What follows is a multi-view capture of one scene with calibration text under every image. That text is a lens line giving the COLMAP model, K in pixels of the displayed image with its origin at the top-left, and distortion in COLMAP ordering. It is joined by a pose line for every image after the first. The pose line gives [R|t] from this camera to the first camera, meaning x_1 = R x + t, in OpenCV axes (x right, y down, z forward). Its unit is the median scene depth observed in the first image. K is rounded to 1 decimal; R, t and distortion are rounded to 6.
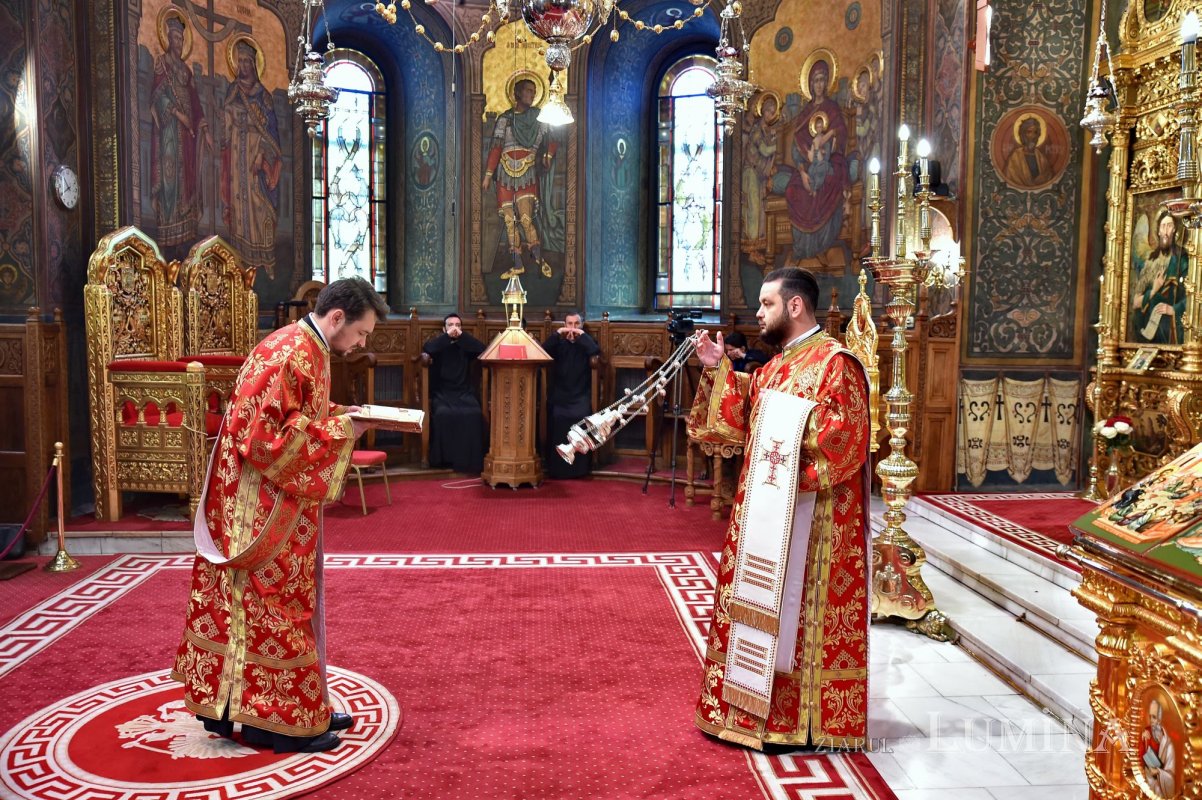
lens RADIAL K [[991.4, 0, 601.0], [0, 991.4, 400.0], [0, 0, 1]] dist [-0.090246, 0.120922]
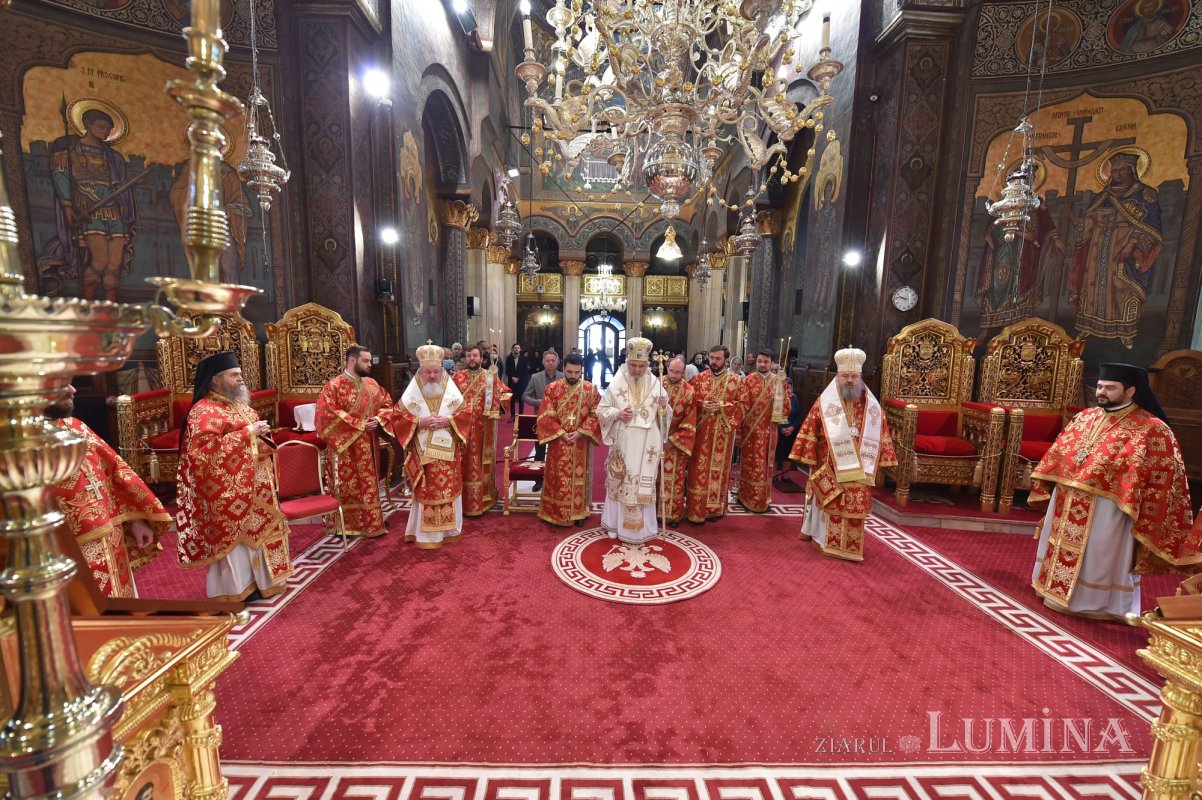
lens RADIAL K [[475.6, 0, 600.1], [0, 475.6, 404.5], [0, 0, 1]] dist [-0.007284, -0.000344]
pose [[-0.050728, 0.119481, -0.991540, 0.333302], [-0.104369, 0.986748, 0.124243, -0.073391], [0.993244, 0.109788, -0.037586, 0.476130]]
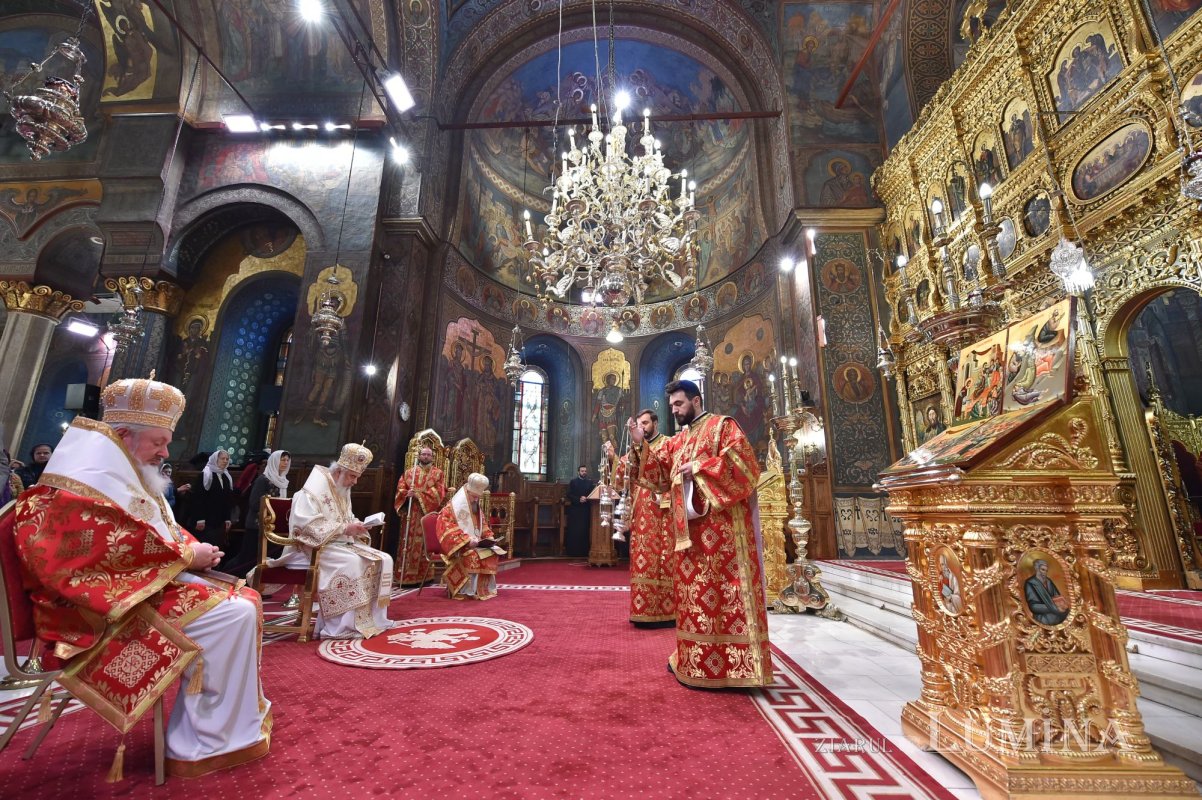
lens RADIAL K [[475.6, 0, 600.1], [0, 475.6, 404.5], [0, 0, 1]] dist [-0.007284, -0.000344]
pose [[0.993597, -0.028255, -0.109391, 0.017816], [-0.007183, 0.950468, -0.310739, 0.096674], [0.112753, 0.309535, 0.944179, 0.012886]]
